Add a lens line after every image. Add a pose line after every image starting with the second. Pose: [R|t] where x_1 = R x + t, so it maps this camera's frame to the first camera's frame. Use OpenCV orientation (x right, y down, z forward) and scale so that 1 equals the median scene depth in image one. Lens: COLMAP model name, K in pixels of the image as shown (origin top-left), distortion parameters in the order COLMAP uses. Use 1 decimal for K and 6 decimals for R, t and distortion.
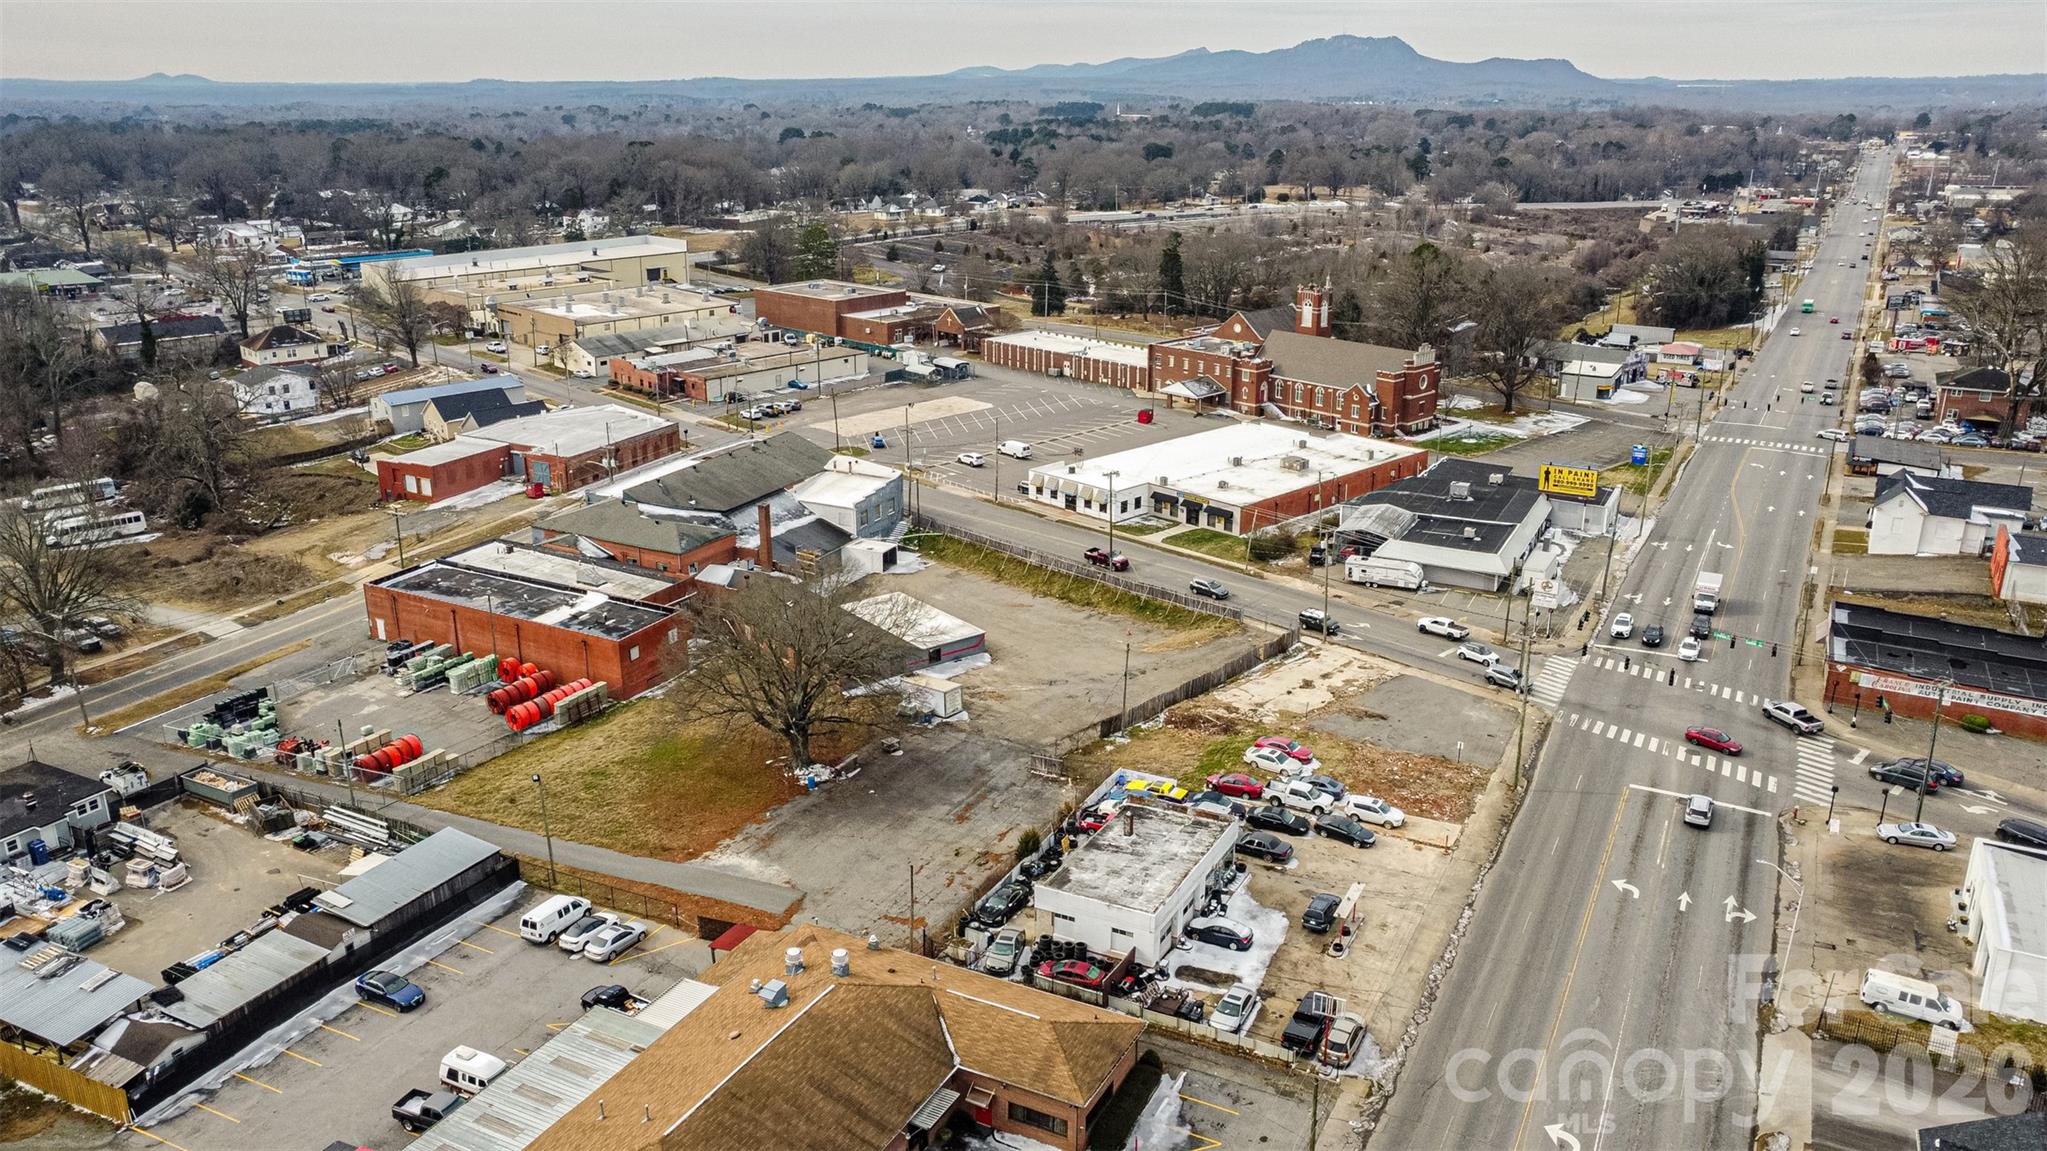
lens RADIAL K [[1525.7, 0, 1027.9], [0, 1525.7, 572.4], [0, 0, 1]] dist [-0.163966, 0.250864]
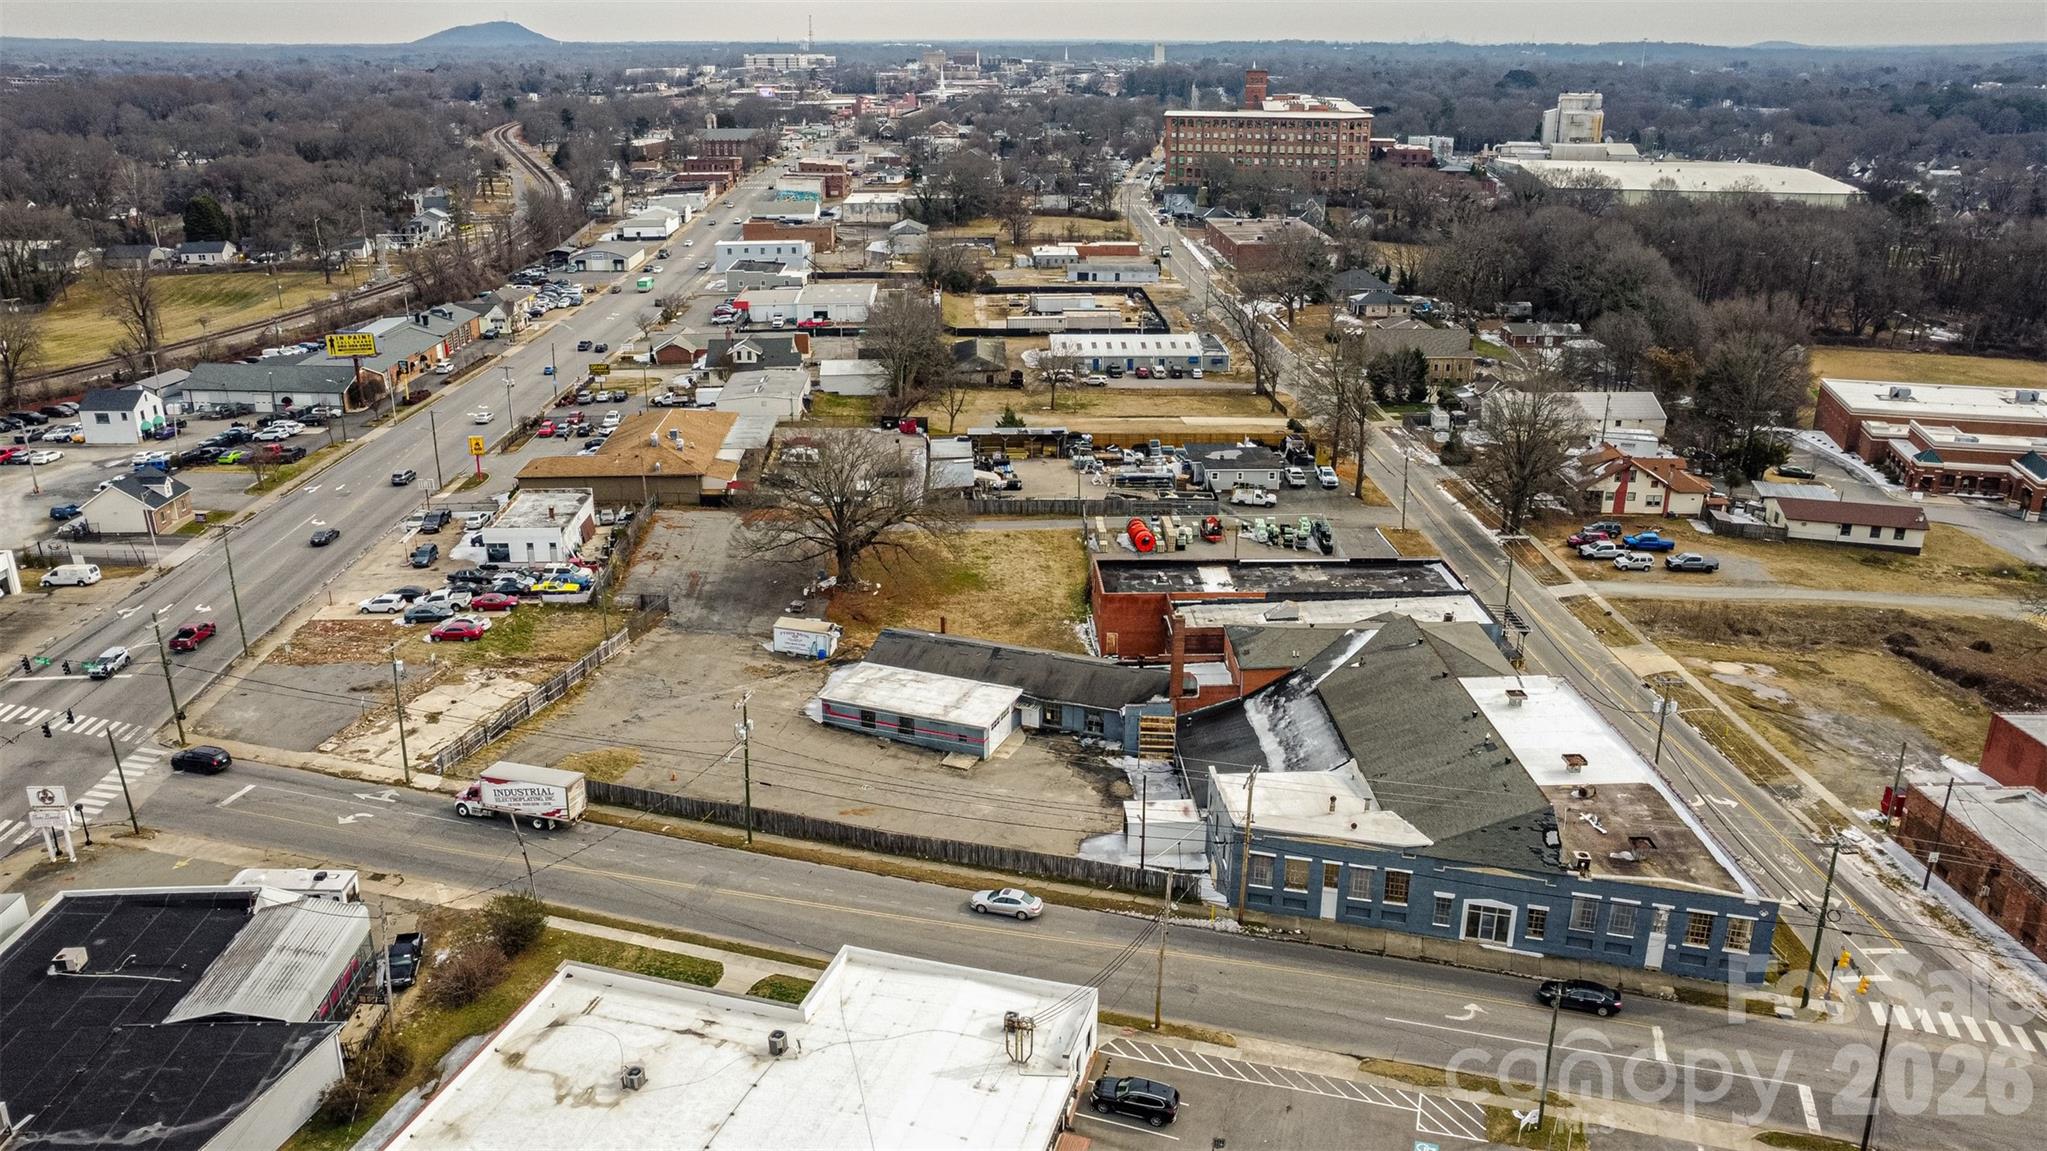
lens RADIAL K [[1515.1, 0, 1026.9], [0, 1515.1, 581.6], [0, 0, 1]] dist [-0.136014, 0.202554]
pose [[-0.869569, 0.169151, -0.463937, 0.223766], [-0.157377, 0.795585, 0.585045, -0.461988], [0.468062, 0.581750, -0.665195, 1.391822]]
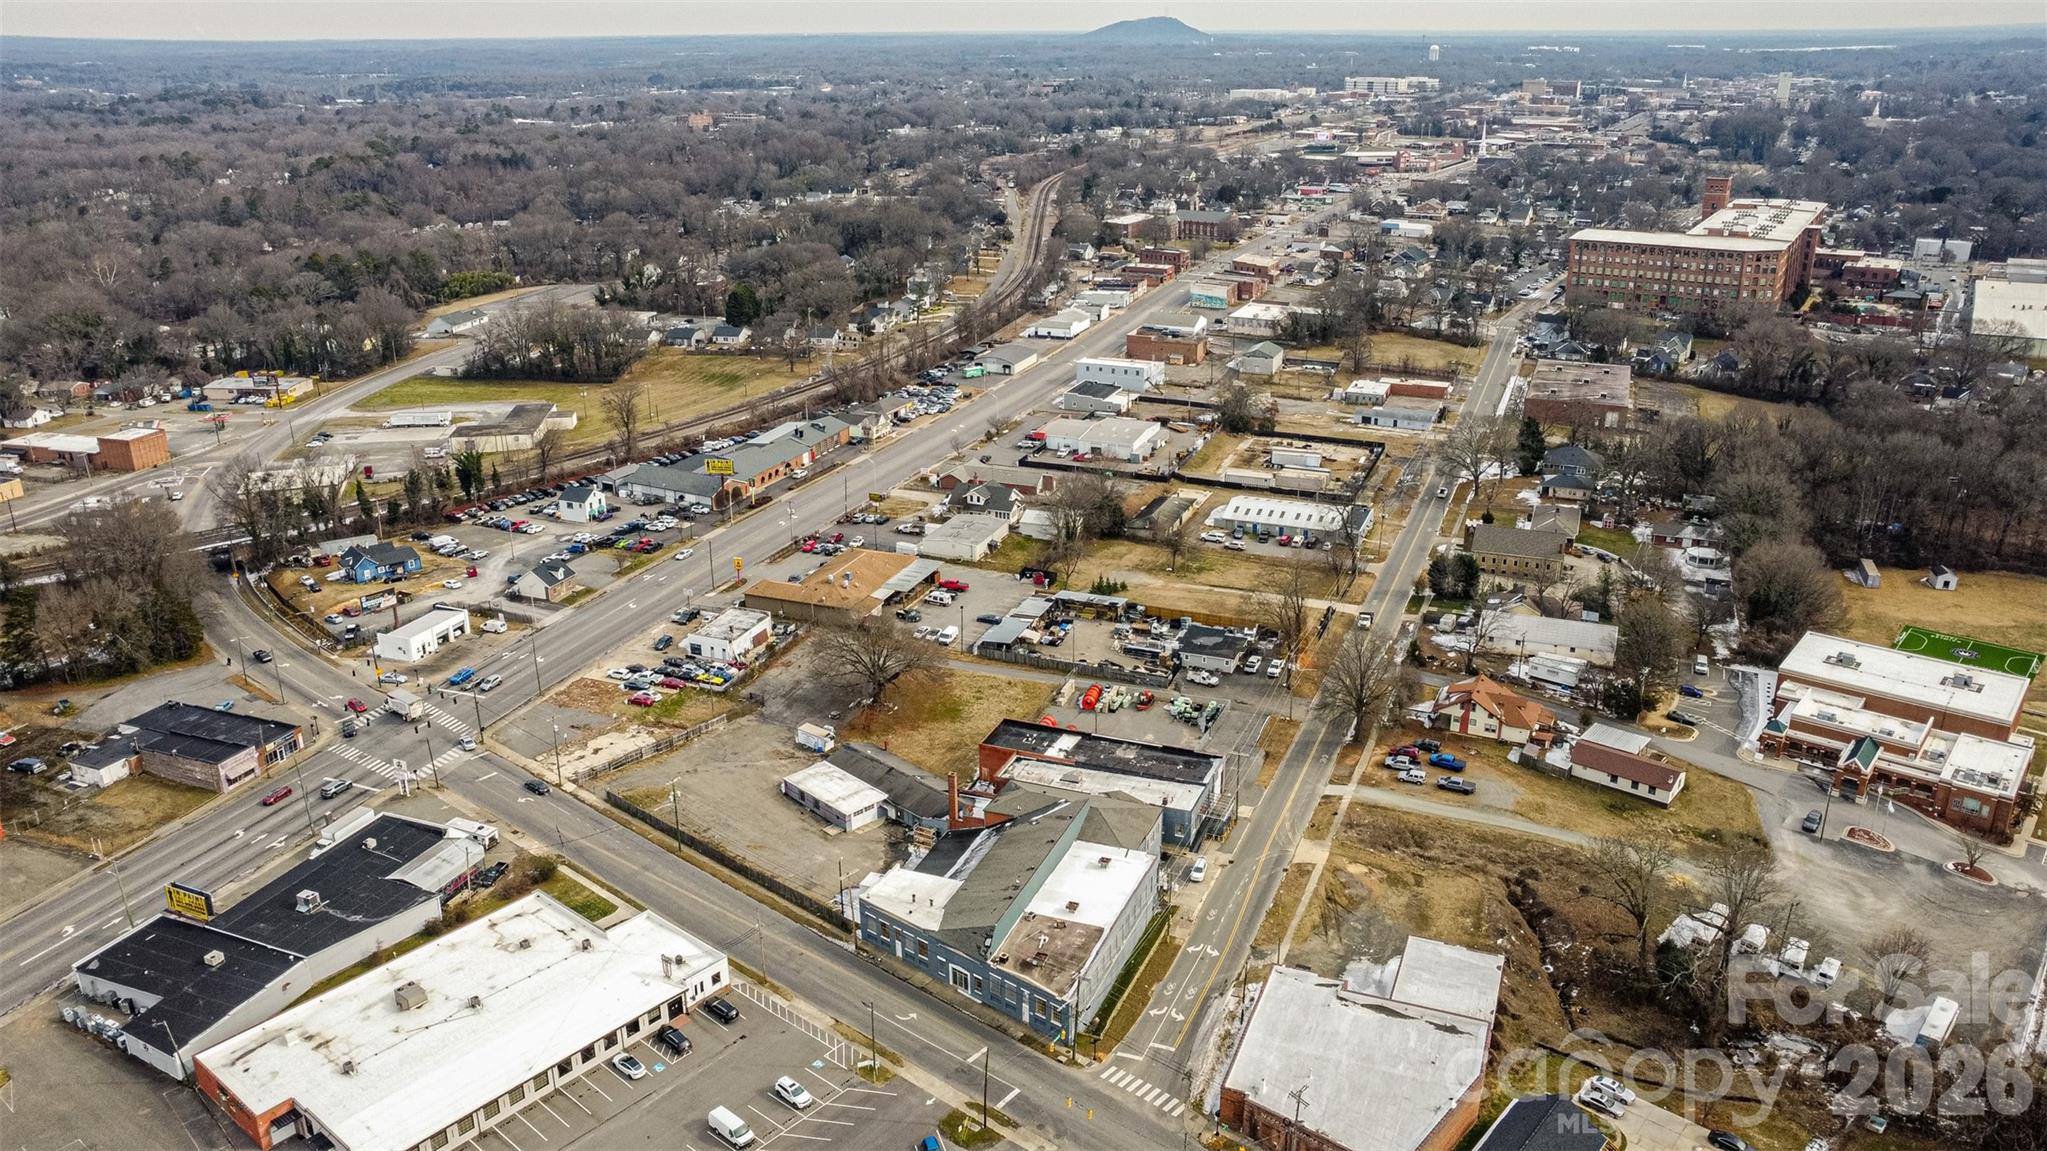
lens RADIAL K [[1533.9, 0, 1023.5], [0, 1533.9, 575.5], [0, 0, 1]] dist [-0.210565, 0.370775]
pose [[-0.994901, 0.041826, -0.091777, -0.116849], [-0.024894, 0.779964, 0.625329, -0.931437], [0.097738, 0.624425, -0.774945, 1.813718]]
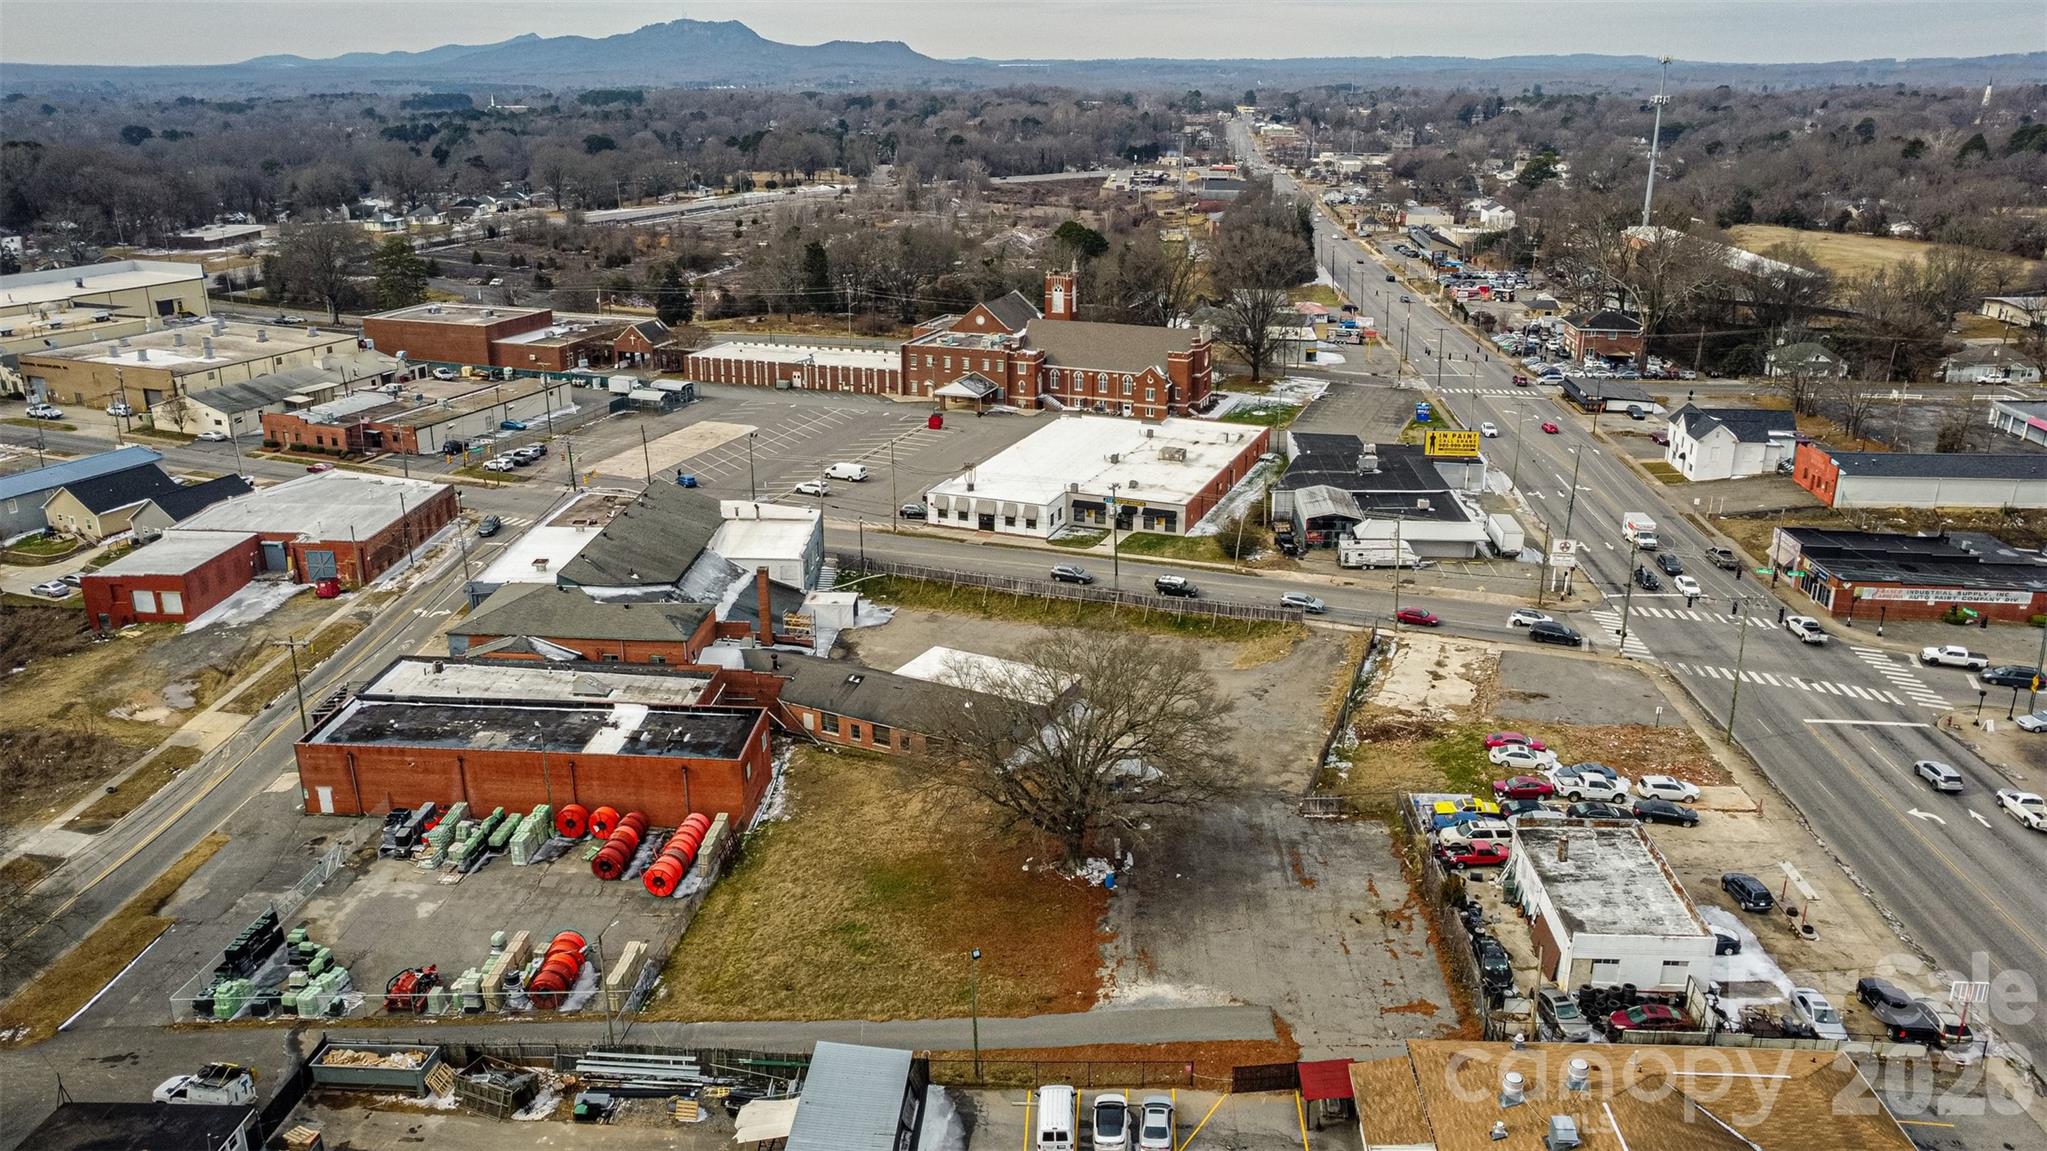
lens RADIAL K [[1525.7, 0, 1027.9], [0, 1525.7, 572.4], [0, 0, 1]] dist [-0.163966, 0.250864]
pose [[0.913190, -0.133316, 0.385111, -0.350395], [0.129615, 0.990922, 0.035685, -0.051307], [-0.386373, 0.017329, 0.922180, 0.155952]]
